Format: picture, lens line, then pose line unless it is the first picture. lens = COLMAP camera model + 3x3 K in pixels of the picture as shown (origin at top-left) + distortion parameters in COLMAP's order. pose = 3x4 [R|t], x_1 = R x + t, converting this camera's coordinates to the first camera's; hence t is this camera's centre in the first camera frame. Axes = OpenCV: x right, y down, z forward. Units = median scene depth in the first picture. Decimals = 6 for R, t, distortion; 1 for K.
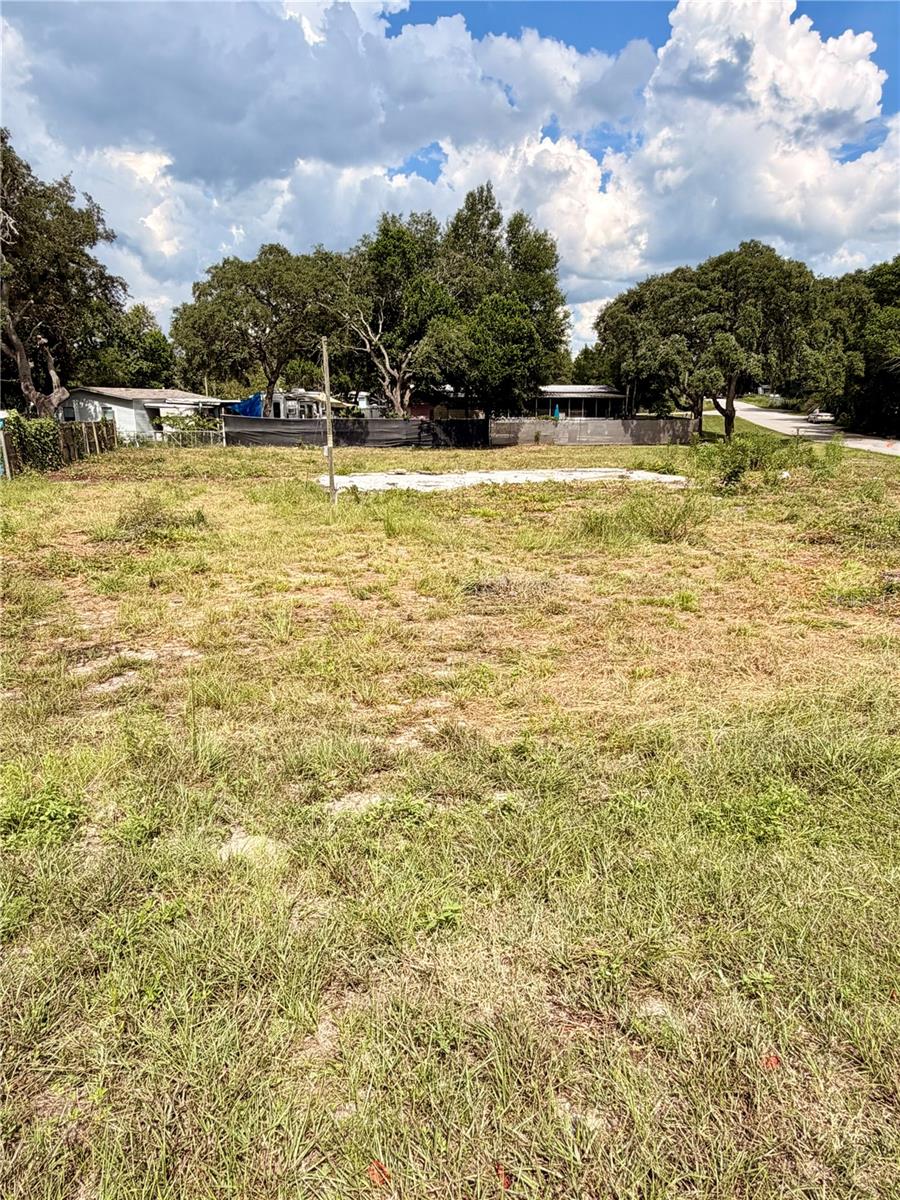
lens RADIAL K [[775.6, 0, 450.4], [0, 775.6, 601.4], [0, 0, 1]] dist [-0.040524, 0.023777]
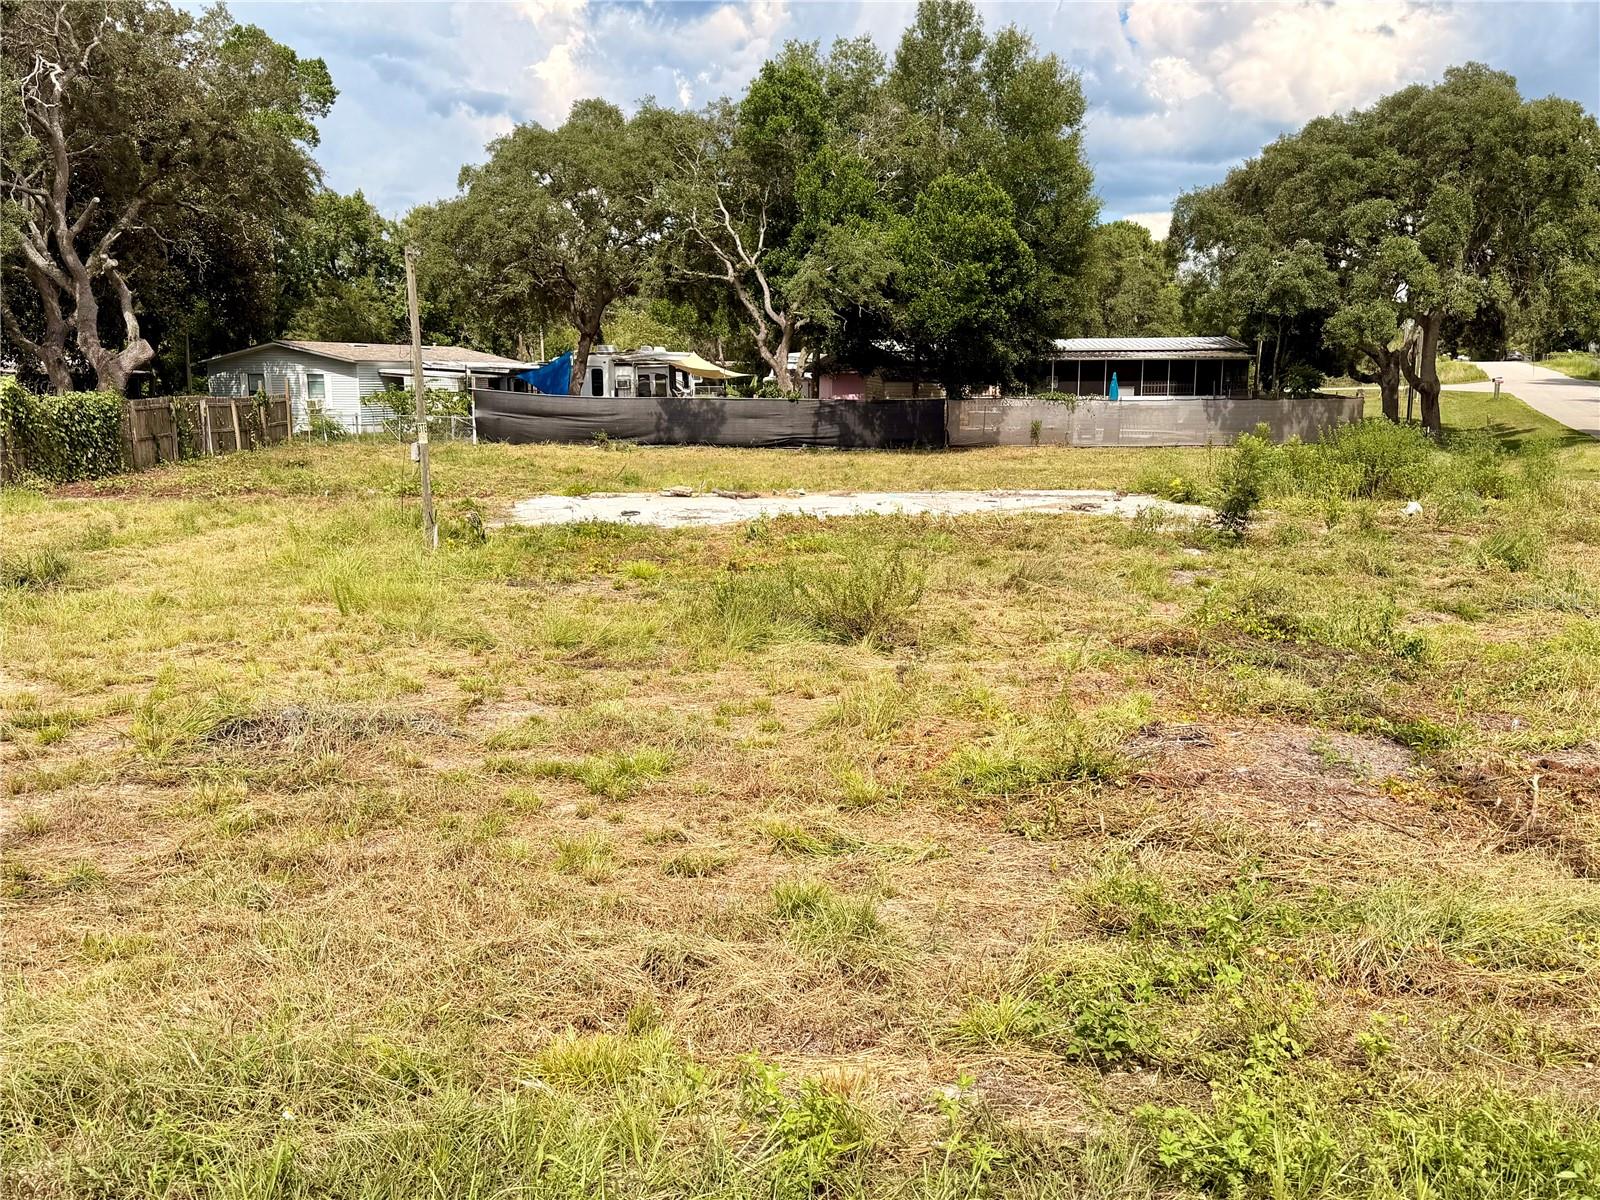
lens RADIAL K [[1377.7, 0, 792.9], [0, 1377.7, 597.0], [0, 0, 1]] dist [0.034945, -0.098352]
pose [[0.986572, 0.025810, -0.161278, 0.104556], [-0.040075, 0.995503, -0.085834, -0.006546], [0.158337, 0.091145, 0.983169, 0.031577]]
